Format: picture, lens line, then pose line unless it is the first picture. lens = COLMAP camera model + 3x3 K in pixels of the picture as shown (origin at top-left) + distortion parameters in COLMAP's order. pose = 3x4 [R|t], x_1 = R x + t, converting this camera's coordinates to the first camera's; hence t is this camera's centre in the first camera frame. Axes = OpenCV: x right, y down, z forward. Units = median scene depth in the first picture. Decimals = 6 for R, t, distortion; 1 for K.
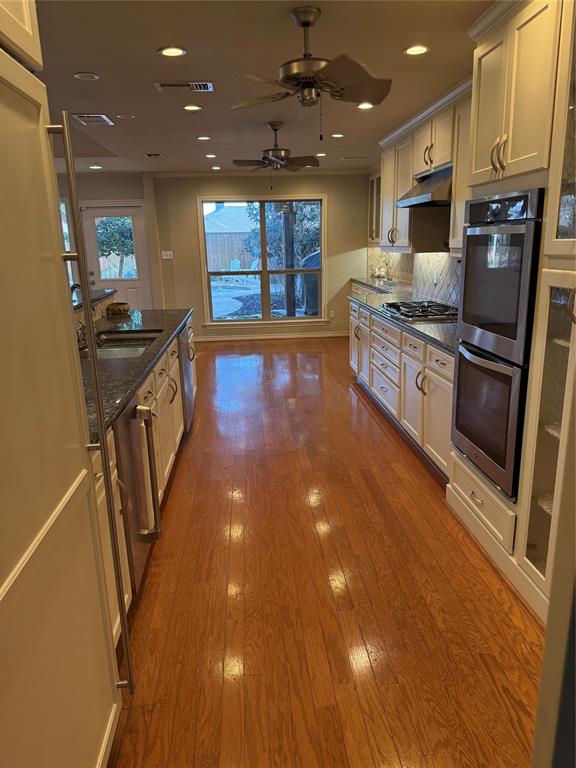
lens RADIAL K [[548.1, 0, 288.0], [0, 548.1, 381.6], [0, 0, 1]] dist [0.093983, -0.008137]
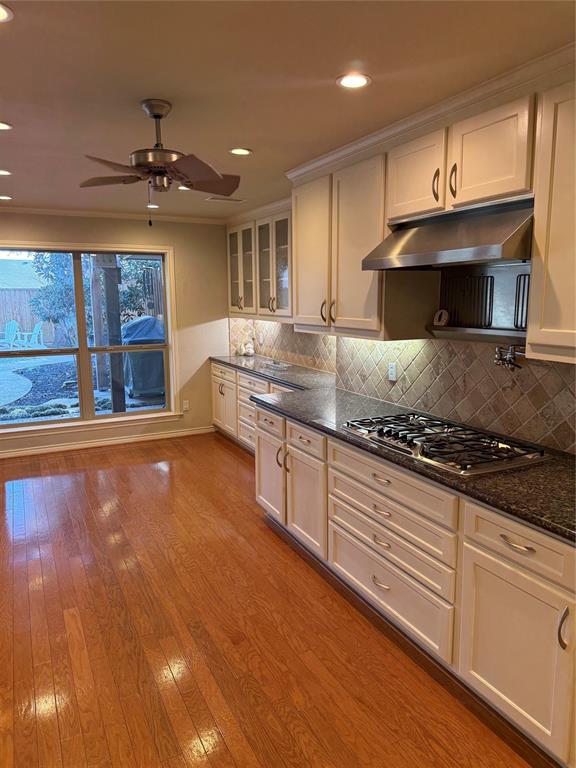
lens RADIAL K [[548.1, 0, 286.8], [0, 548.1, 384.6], [0, 0, 1]] dist [0.093983, -0.008137]
pose [[0.930892, -0.038781, 0.363231, -0.062341], [0.074397, 0.993636, -0.084578, -0.079958], [-0.357639, 0.105756, 0.927852, 0.272150]]
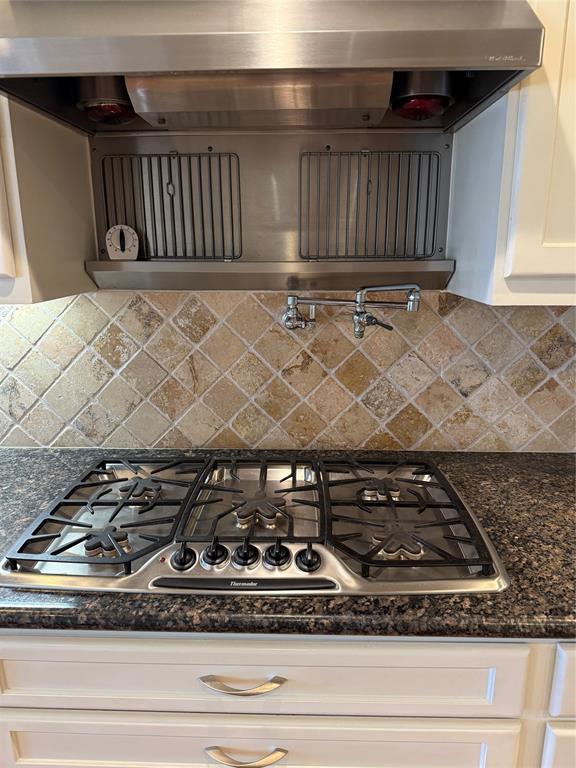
lens RADIAL K [[548.1, 0, 287.2], [0, 548.1, 391.9], [0, 0, 1]] dist [0.093983, -0.008137]
pose [[0.109470, -0.229626, 0.967103, 0.002118], [0.249048, 0.948252, 0.196959, -0.126366], [-0.962284, 0.219294, 0.160993, 0.511937]]
